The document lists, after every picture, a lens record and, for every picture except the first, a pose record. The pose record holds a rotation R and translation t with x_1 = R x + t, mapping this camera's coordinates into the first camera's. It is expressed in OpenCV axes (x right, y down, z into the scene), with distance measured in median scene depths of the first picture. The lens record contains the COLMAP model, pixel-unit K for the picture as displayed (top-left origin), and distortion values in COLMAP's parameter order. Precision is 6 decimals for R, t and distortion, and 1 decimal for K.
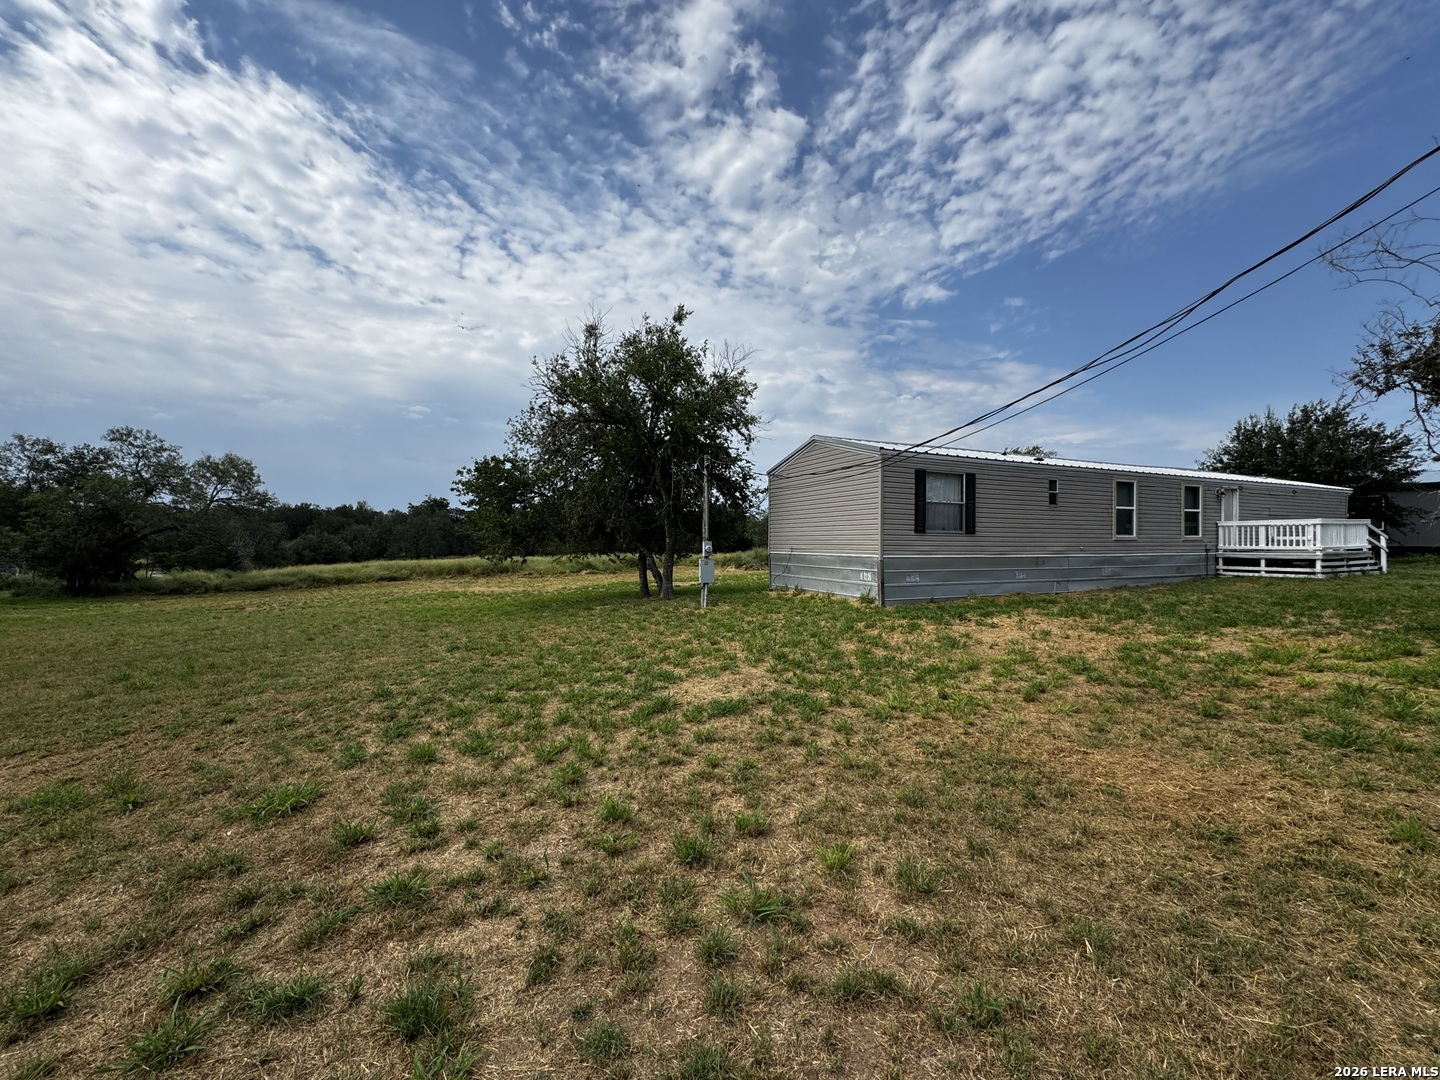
lens RADIAL K [[577.3, 0, 720.0], [0, 577.3, 540.0], [0, 0, 1]] dist [-0.003229, -0.000177]
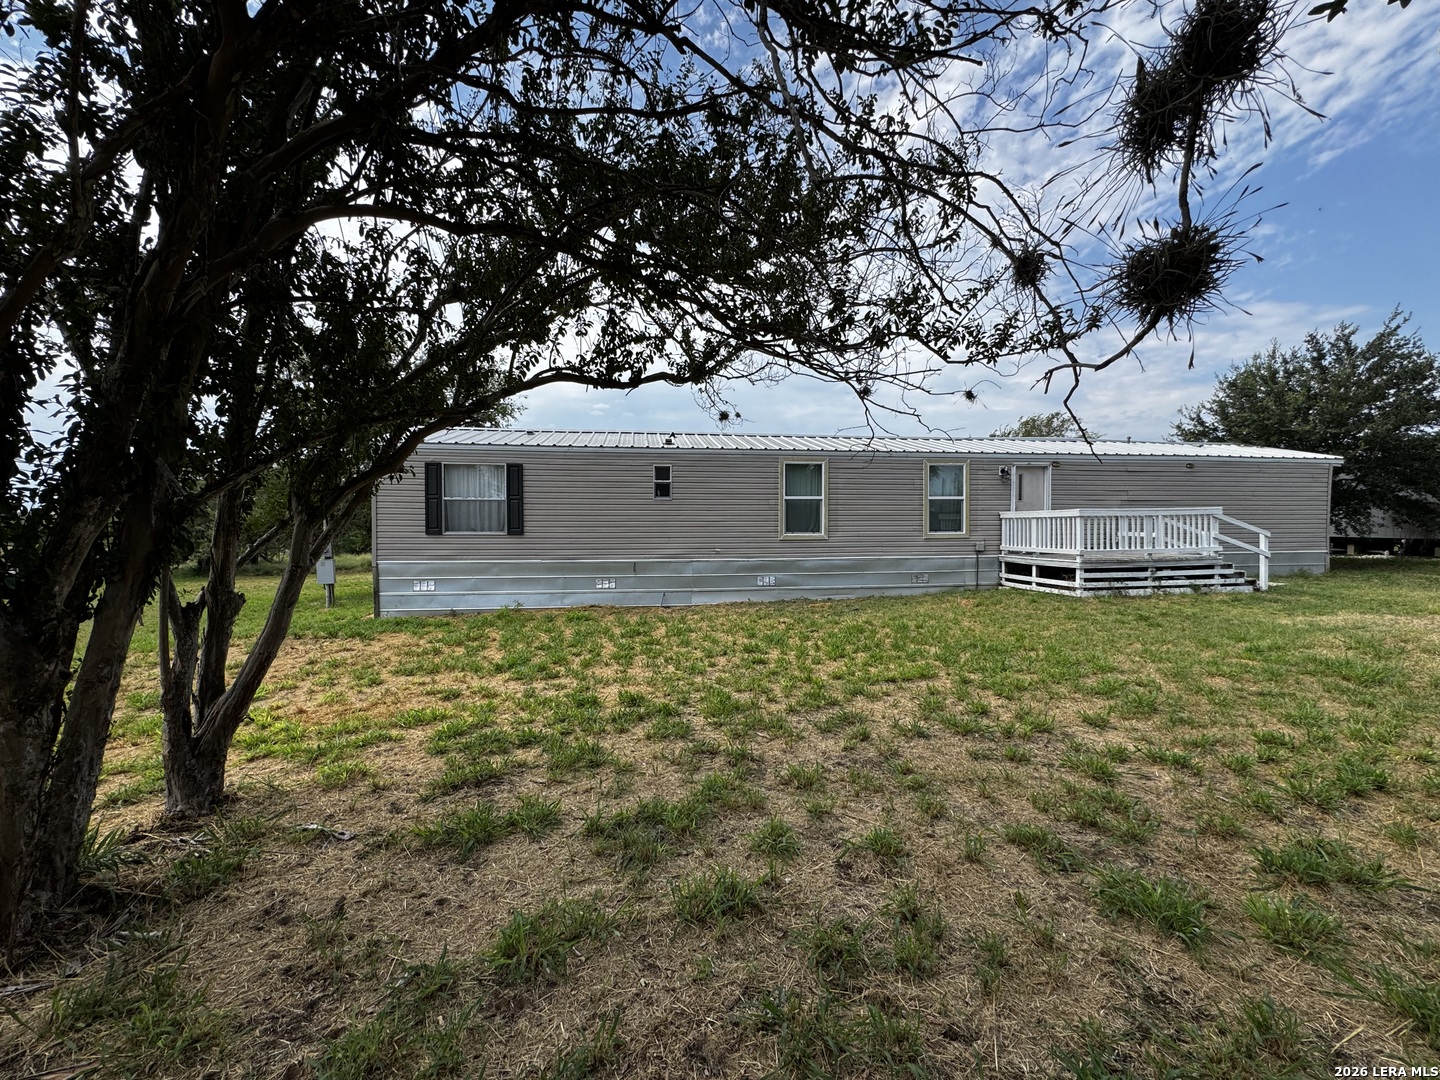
lens RADIAL K [[577.3, 0, 720.0], [0, 577.3, 540.0], [0, 0, 1]] dist [-0.003229, -0.000177]
pose [[0.961756, 0.001807, -0.273901, 0.781679], [0.005622, 0.999637, 0.026338, -0.019625], [0.273849, -0.026870, 0.961397, 0.218345]]
